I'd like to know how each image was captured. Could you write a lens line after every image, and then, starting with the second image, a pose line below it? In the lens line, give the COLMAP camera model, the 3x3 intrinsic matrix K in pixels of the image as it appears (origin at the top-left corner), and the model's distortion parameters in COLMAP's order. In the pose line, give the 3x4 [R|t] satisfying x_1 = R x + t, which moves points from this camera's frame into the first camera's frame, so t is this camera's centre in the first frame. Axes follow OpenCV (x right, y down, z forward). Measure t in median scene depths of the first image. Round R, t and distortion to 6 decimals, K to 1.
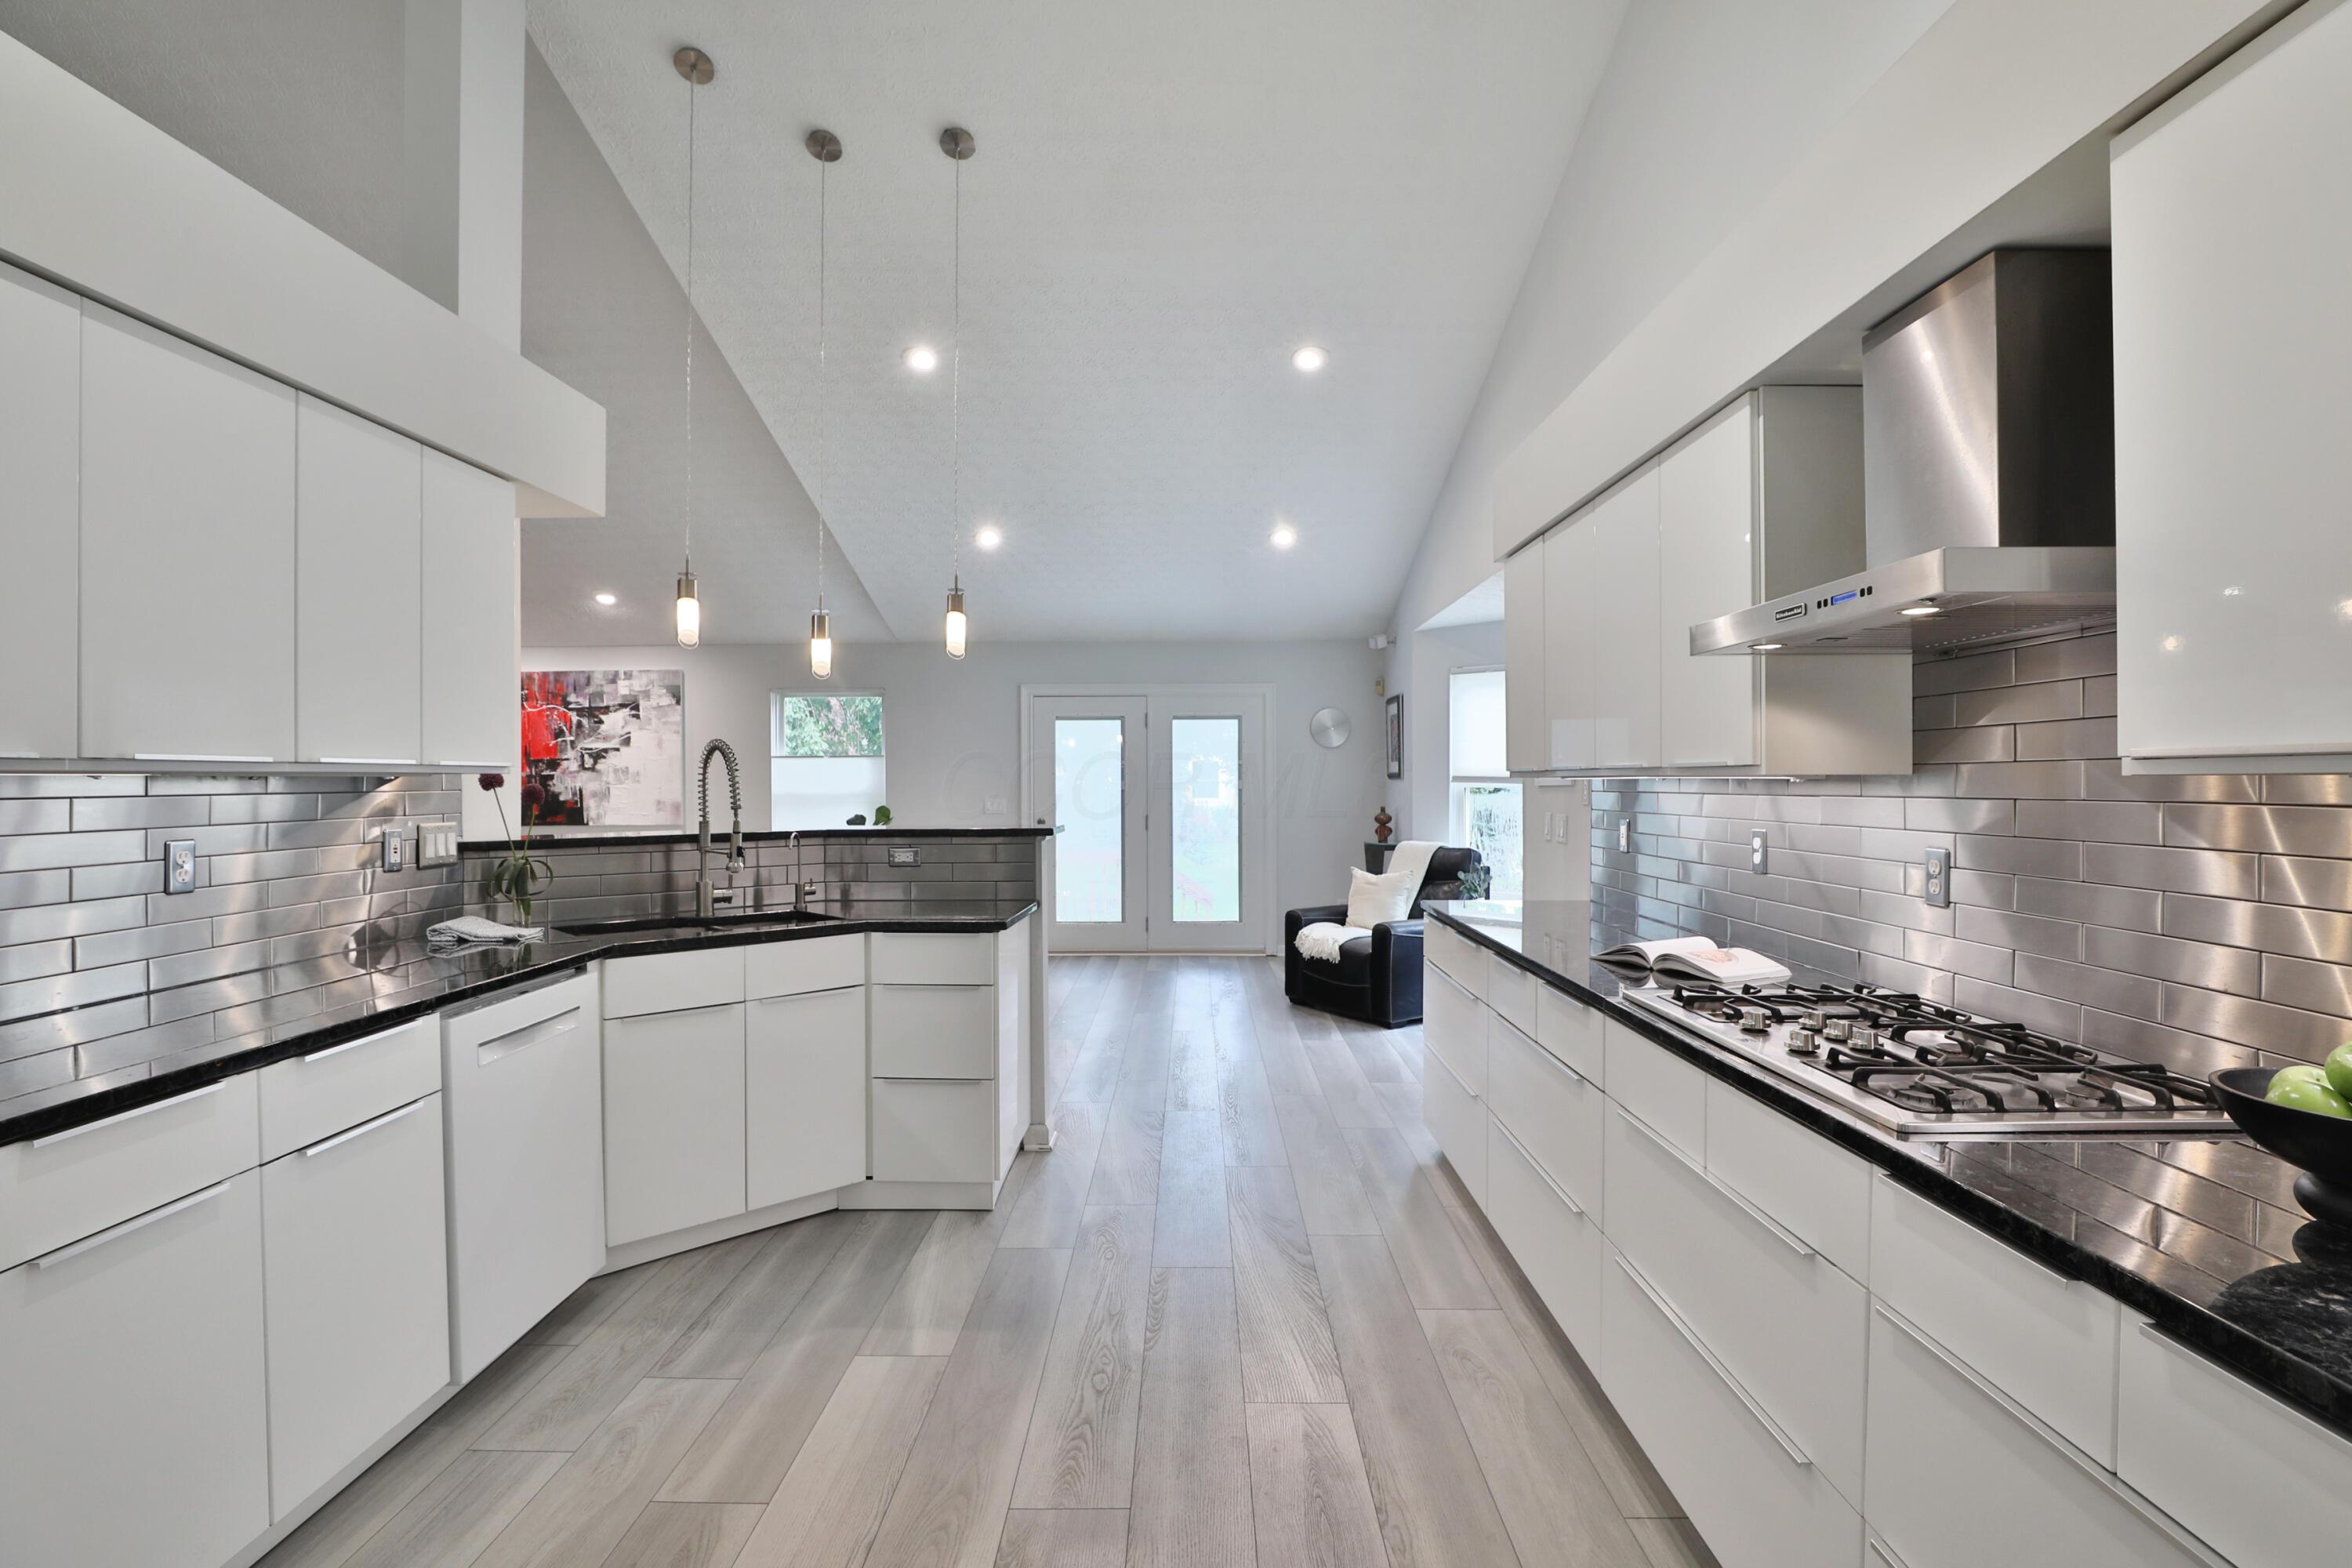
lens RADIAL K [[1153.6, 0, 1174.7], [0, 1153.6, 793.8], [0, 0, 1]] dist [-0.028865, 0.007343]
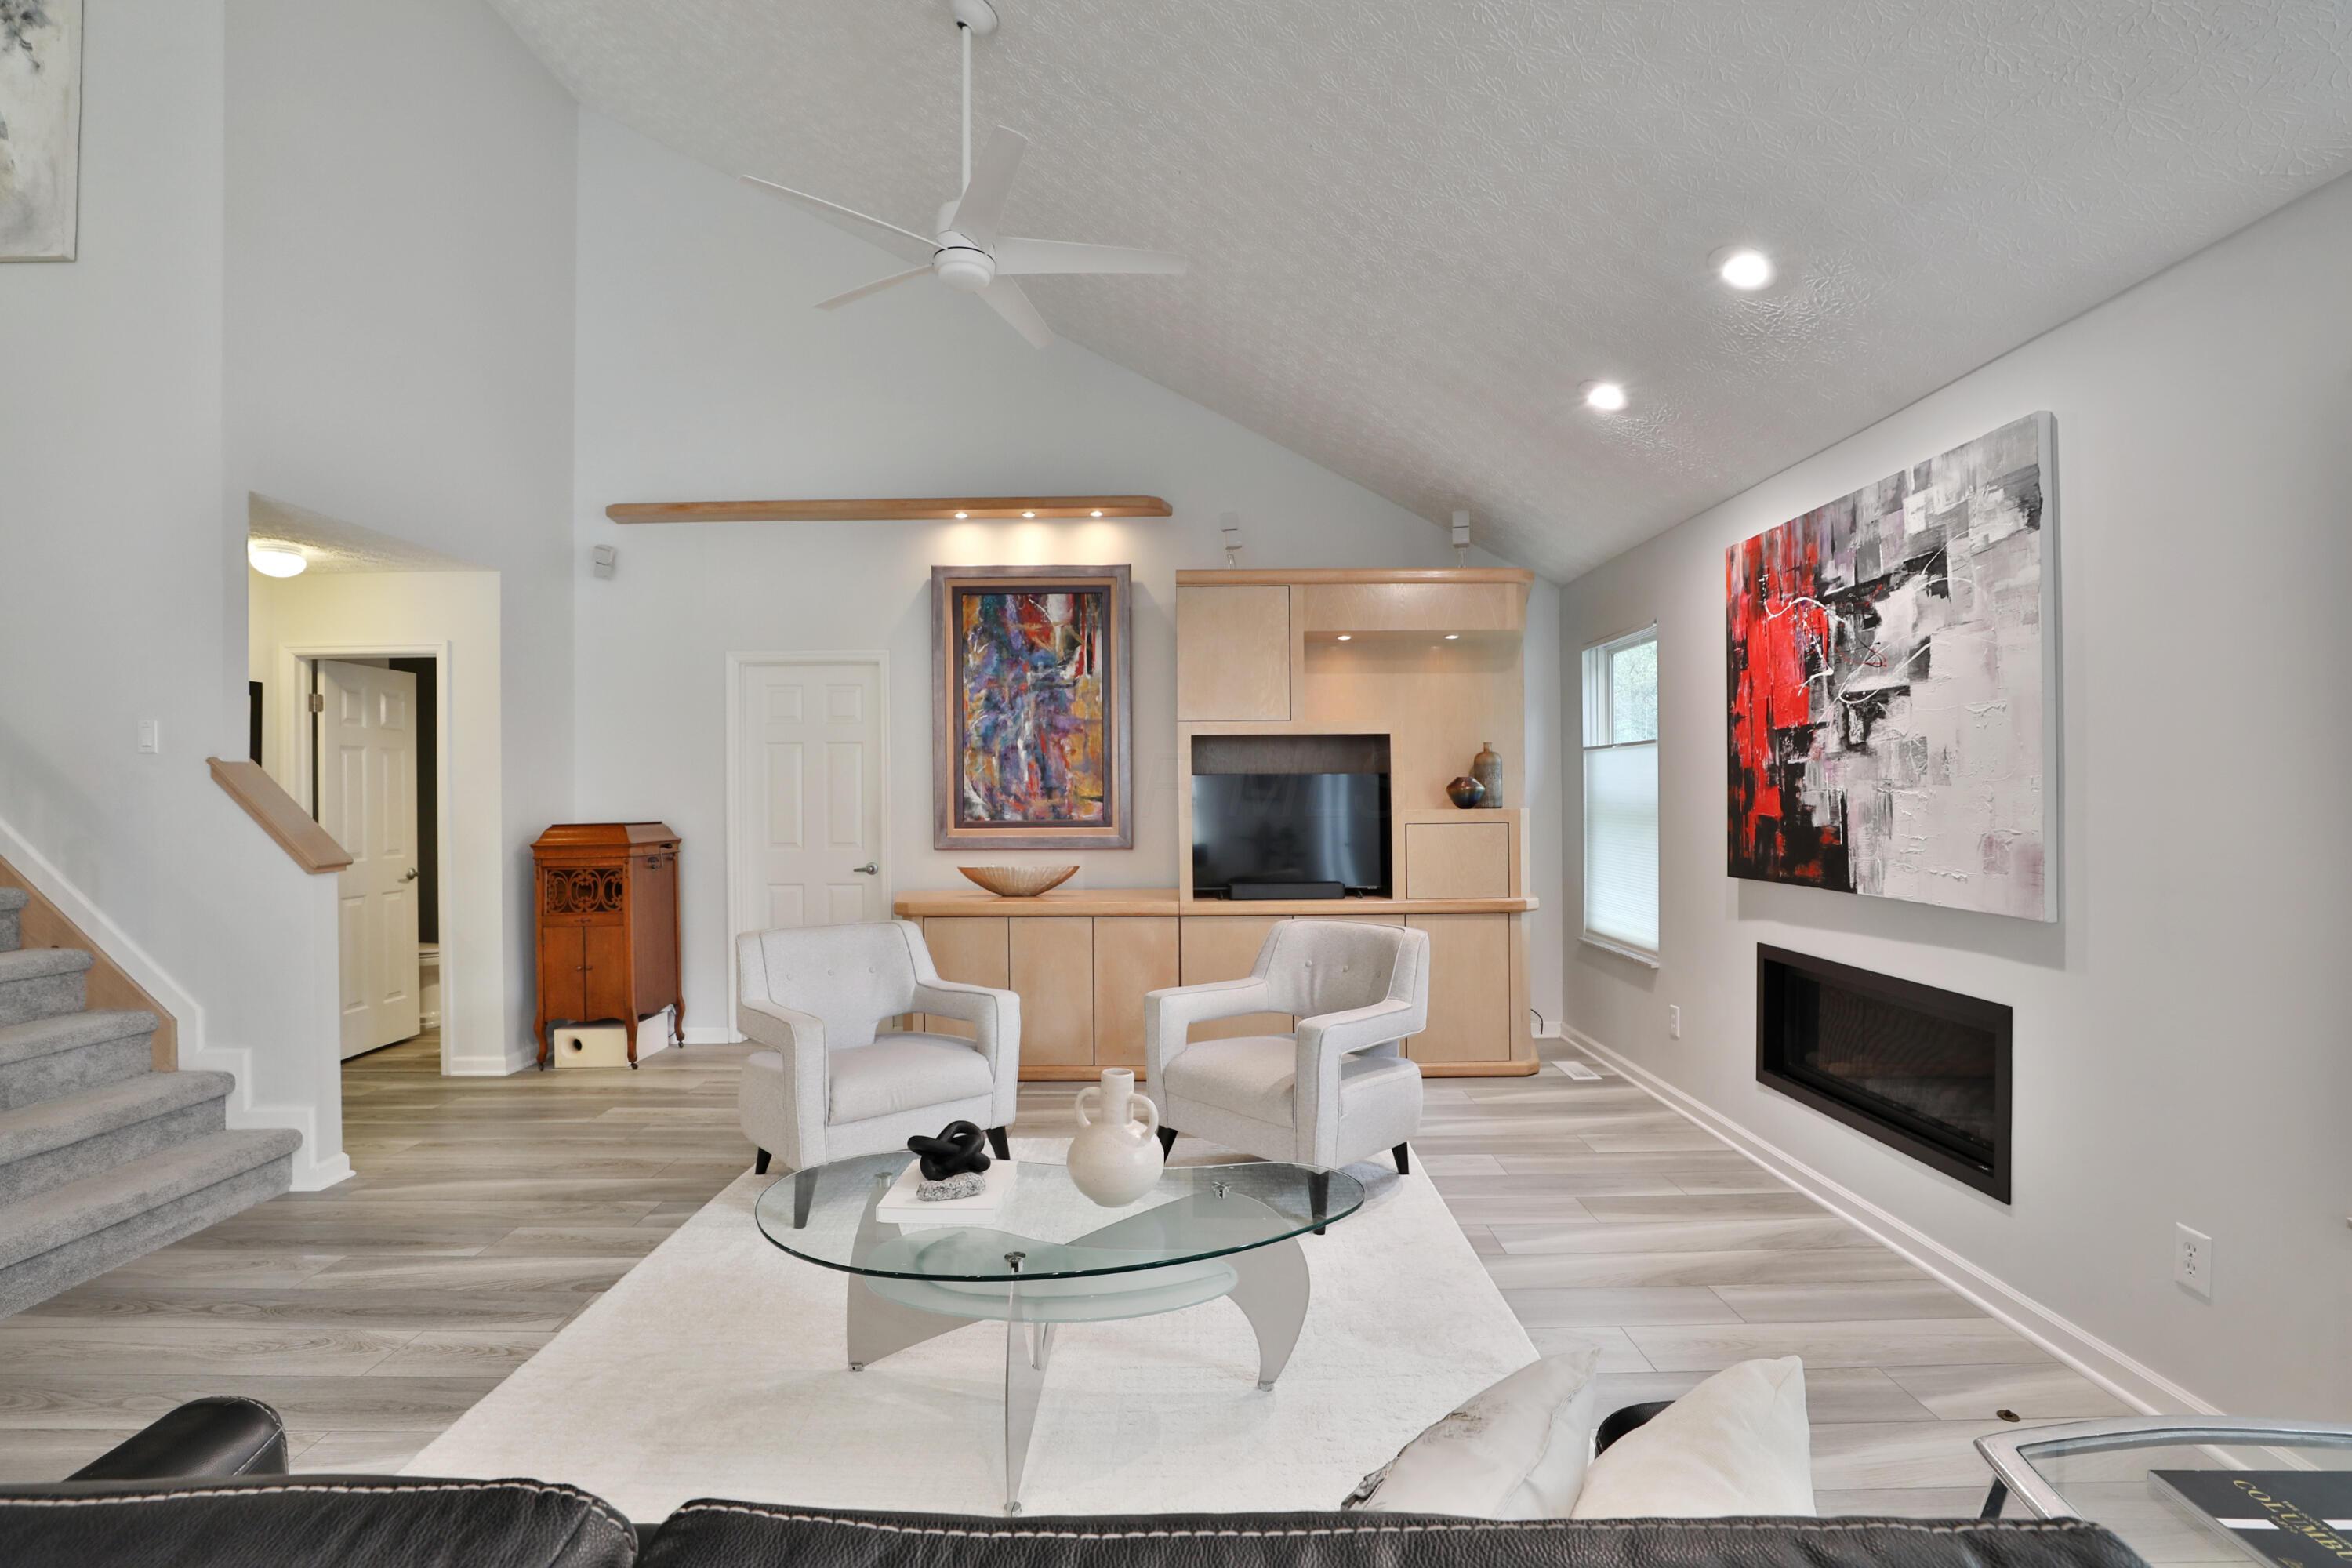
lens RADIAL K [[1153.6, 0, 1149.4], [0, 1153.6, 785.9], [0, 0, 1]] dist [-0.028865, 0.007343]
pose [[0.014502, -0.003874, -0.999887, -0.128370], [0.001789, 0.999991, -0.003848, -0.007229], [0.999893, -0.001733, 0.014508, 0.755448]]
